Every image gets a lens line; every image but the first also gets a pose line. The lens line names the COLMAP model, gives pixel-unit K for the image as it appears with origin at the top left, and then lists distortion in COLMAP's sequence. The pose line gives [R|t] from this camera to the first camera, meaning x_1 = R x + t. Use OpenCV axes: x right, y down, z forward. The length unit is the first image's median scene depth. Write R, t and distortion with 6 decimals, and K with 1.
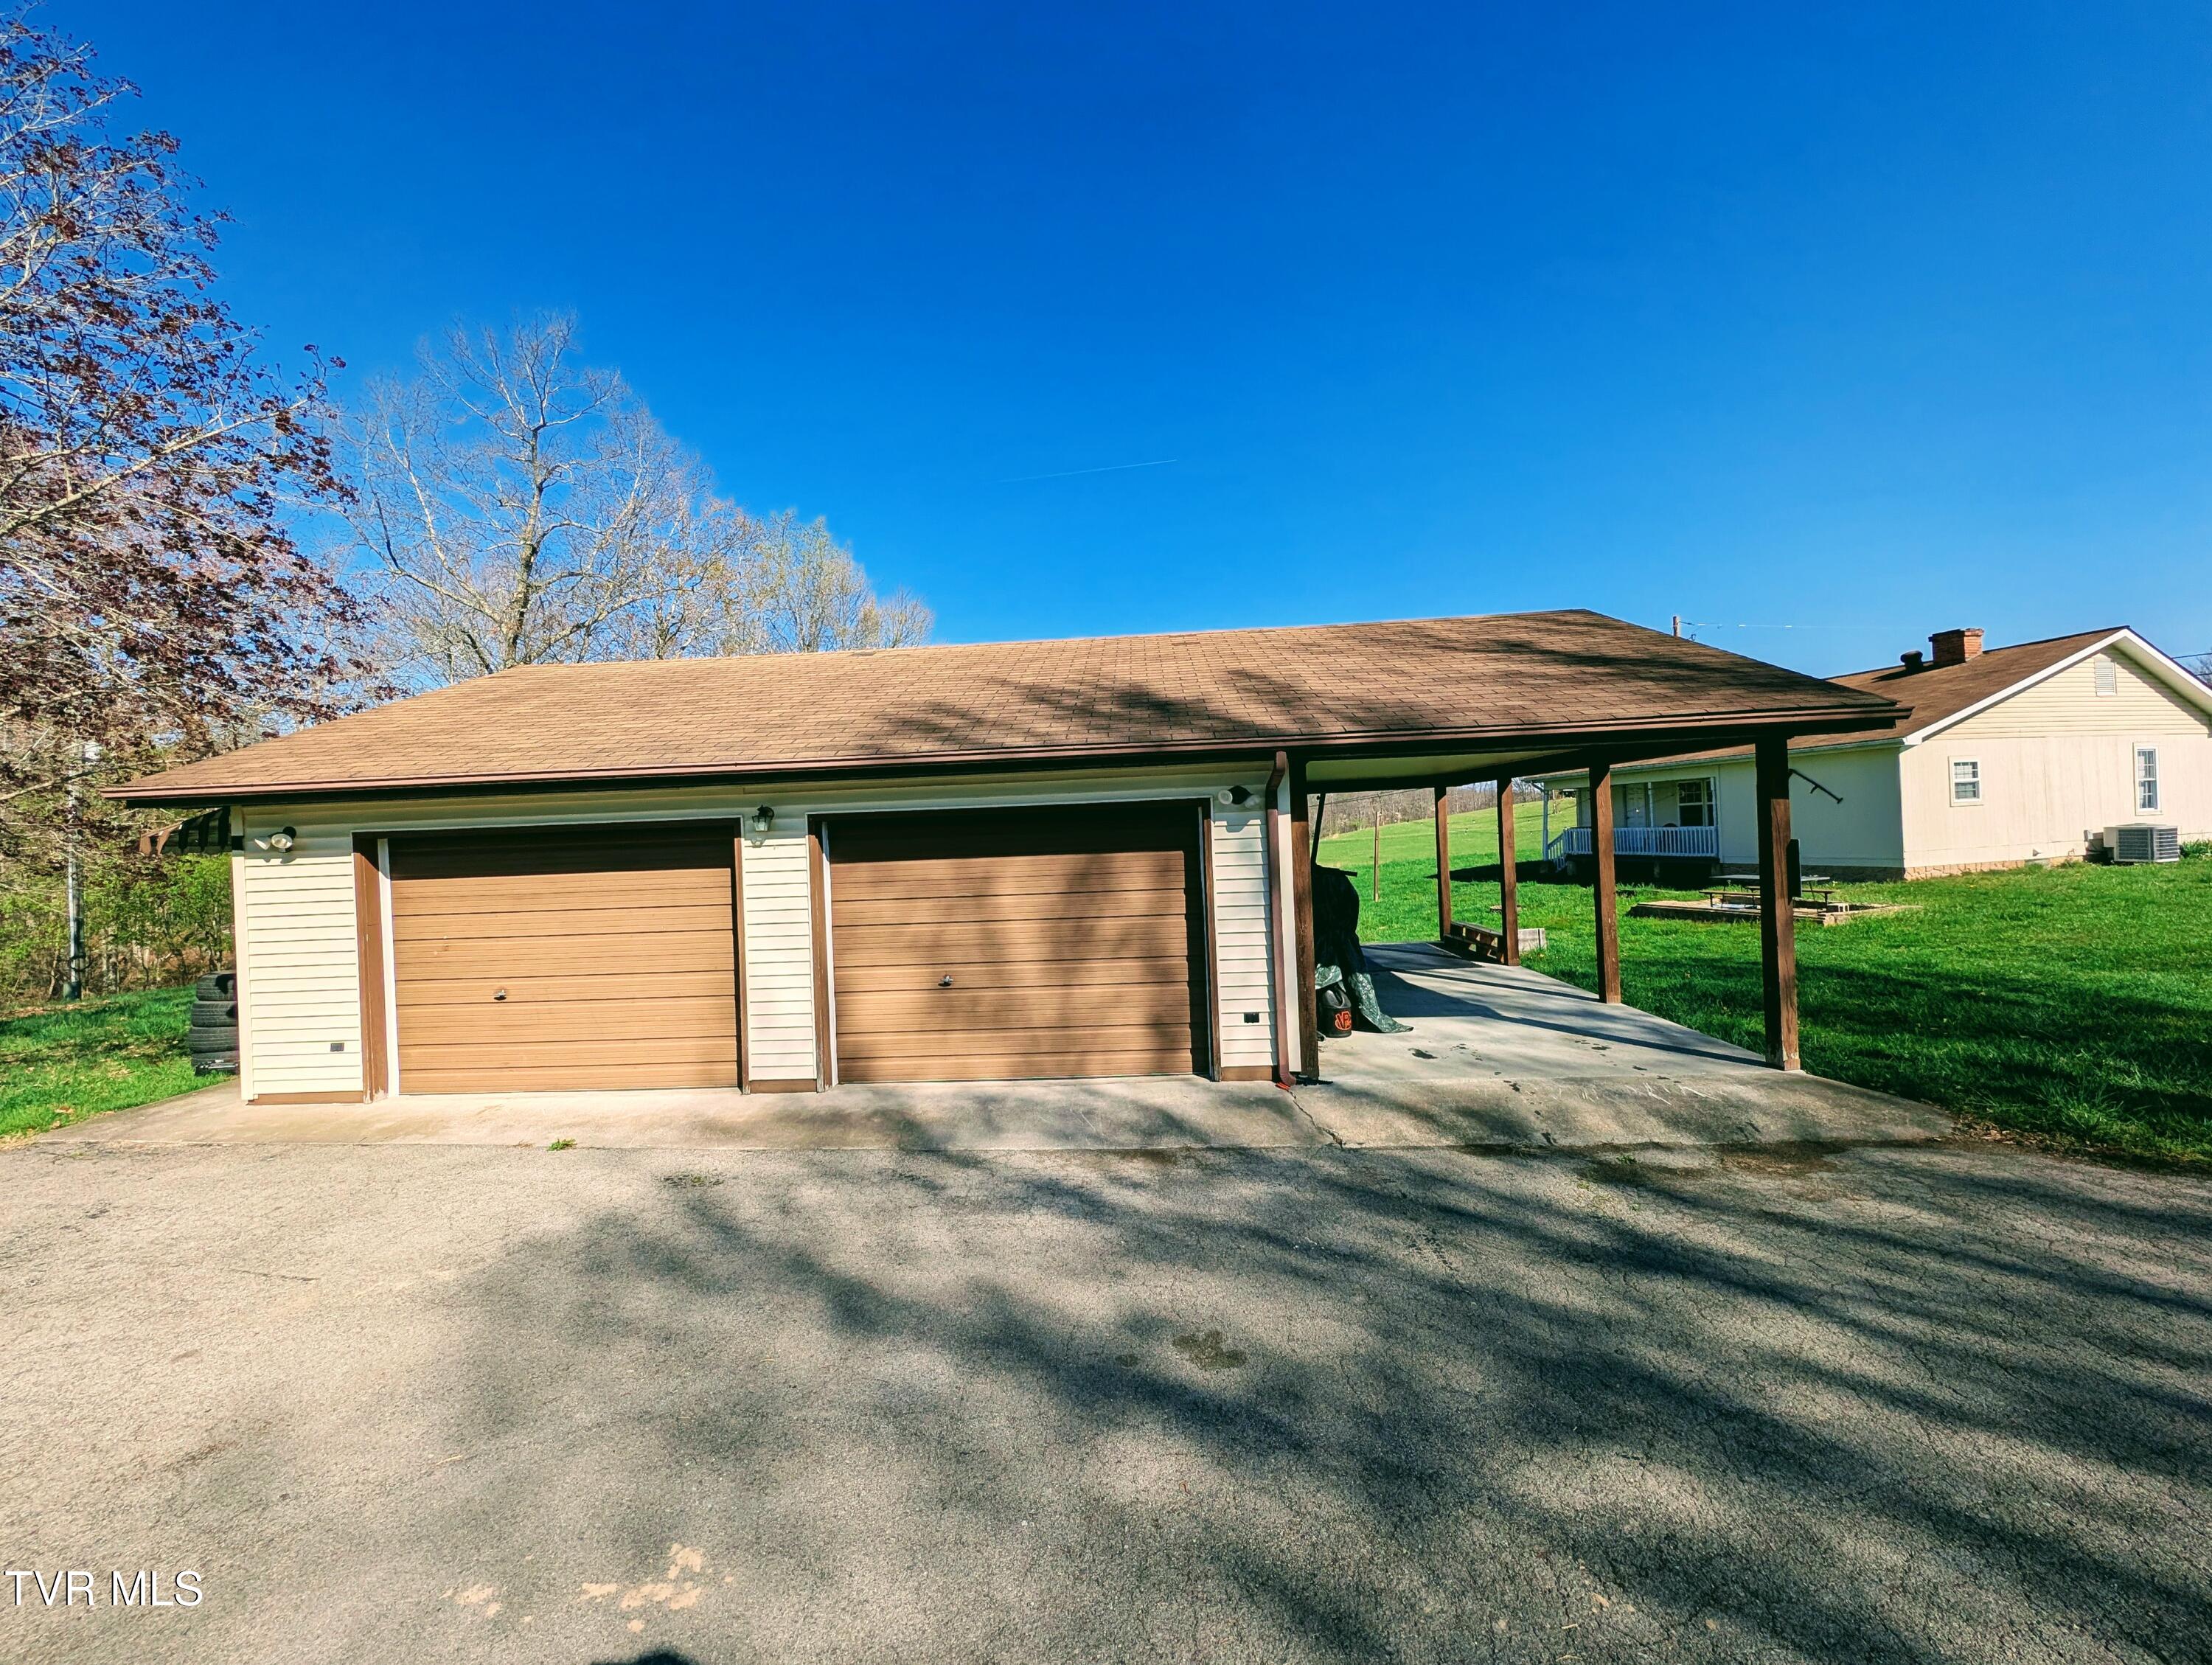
lens RADIAL K [[843.2, 0, 1095.2], [0, 843.2, 832.9], [0, 0, 1]] dist [-0.002306, -0.000227]
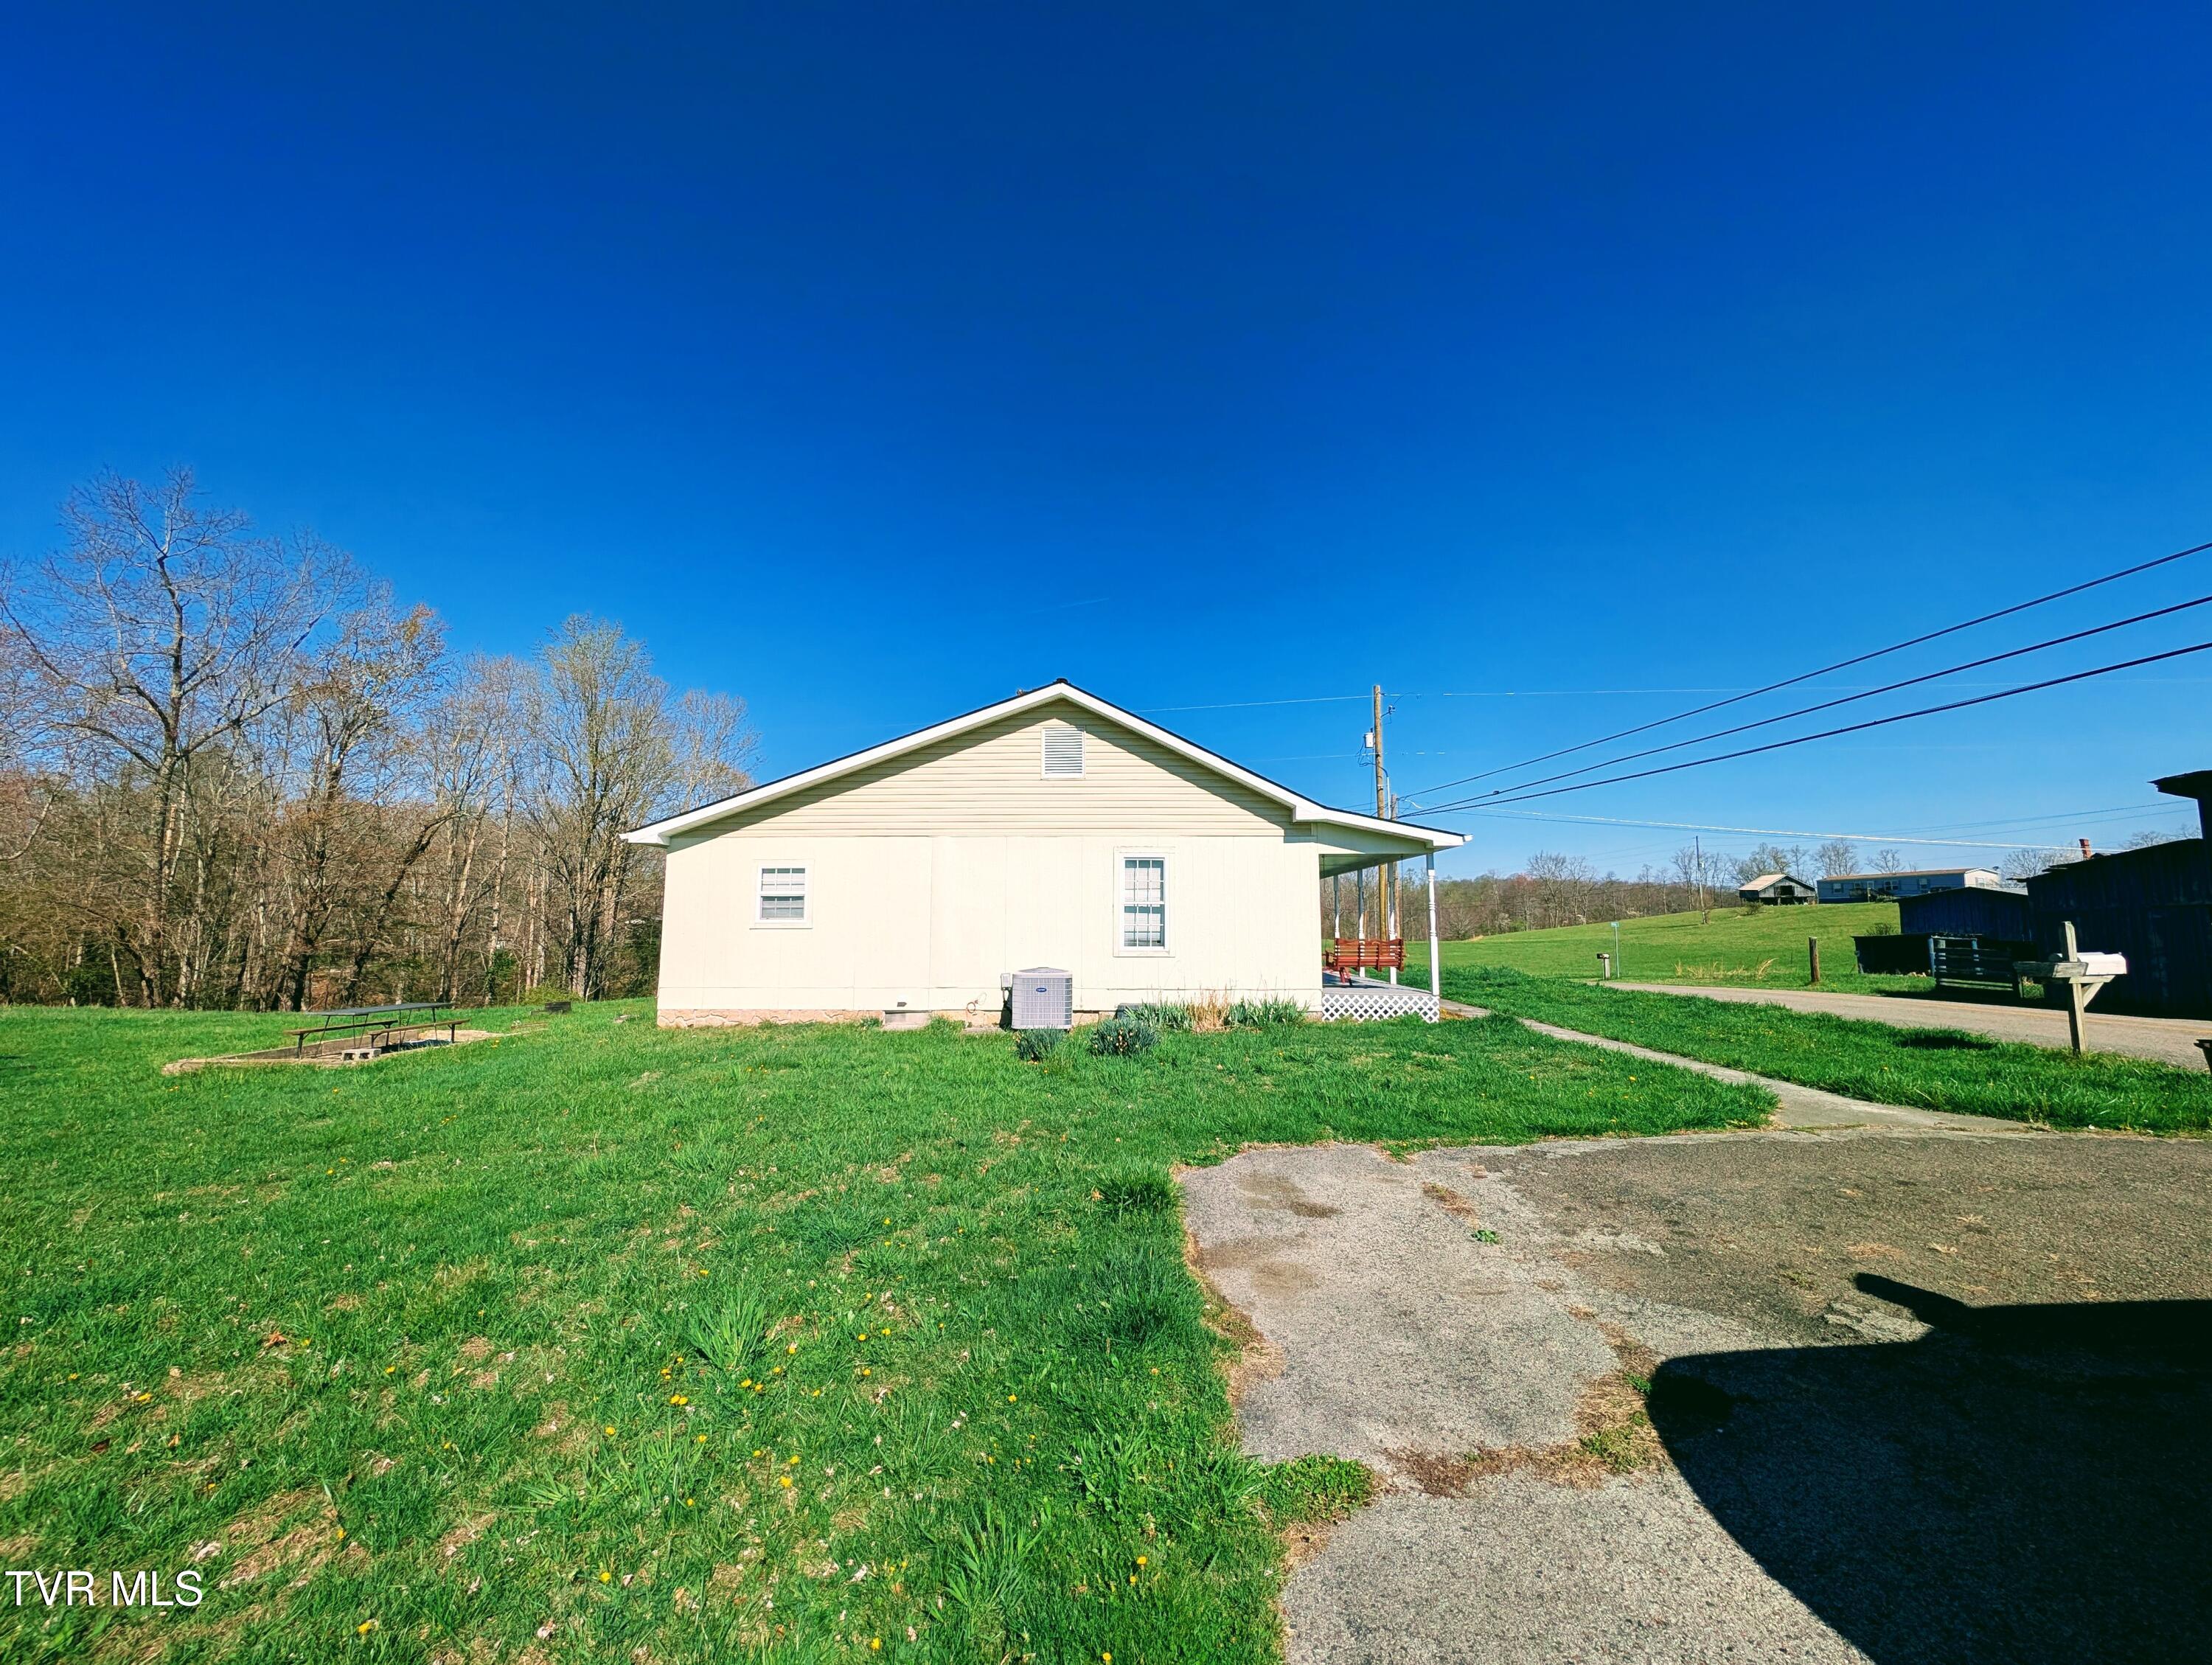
lens RADIAL K [[843.2, 0, 1102.7], [0, 843.2, 816.2], [0, 0, 1]] dist [-0.002306, -0.000227]
pose [[0.966116, 0.015123, -0.257666, 1.445902], [-0.047451, 0.991674, -0.119713, -0.052555], [0.253711, 0.127883, 0.958789, 0.359765]]
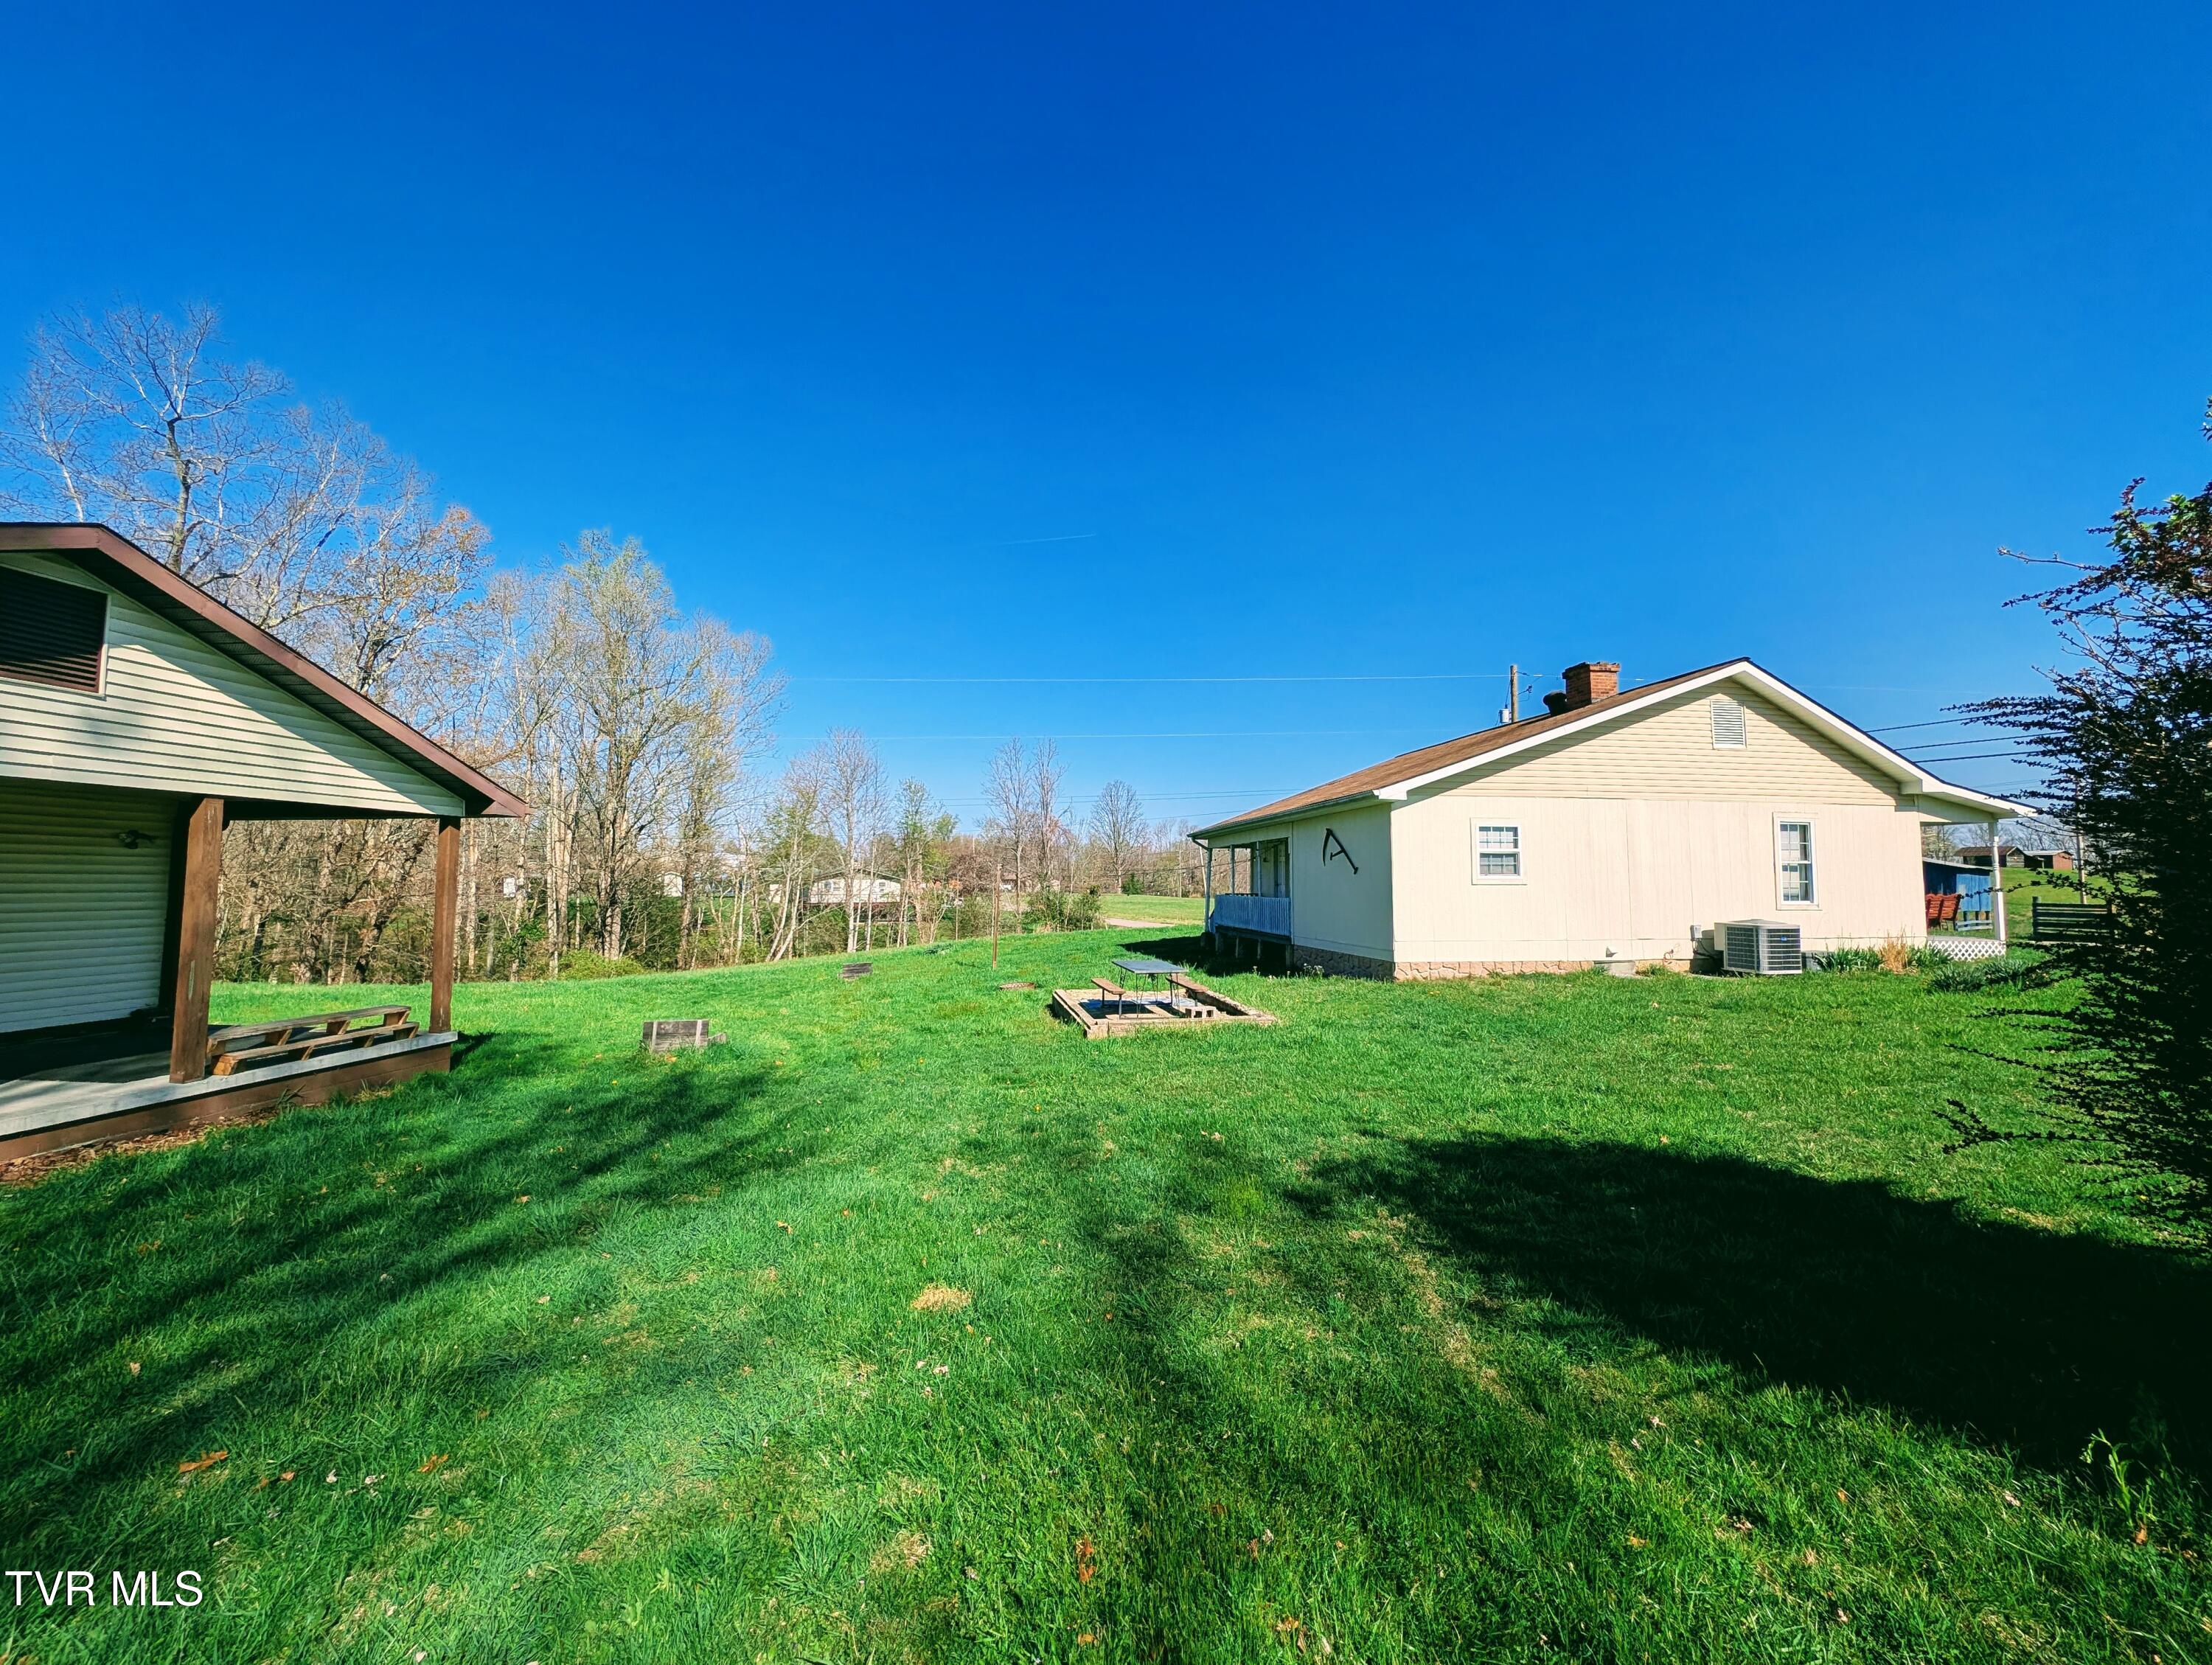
lens RADIAL K [[843.2, 0, 1105.2], [0, 843.2, 833.8], [0, 0, 1]] dist [-0.002306, -0.000227]
pose [[0.997043, 0.045655, -0.061821, 0.711670], [-0.049519, 0.996817, -0.062479, -0.012254], [0.058771, 0.065356, 0.996130, 0.223183]]
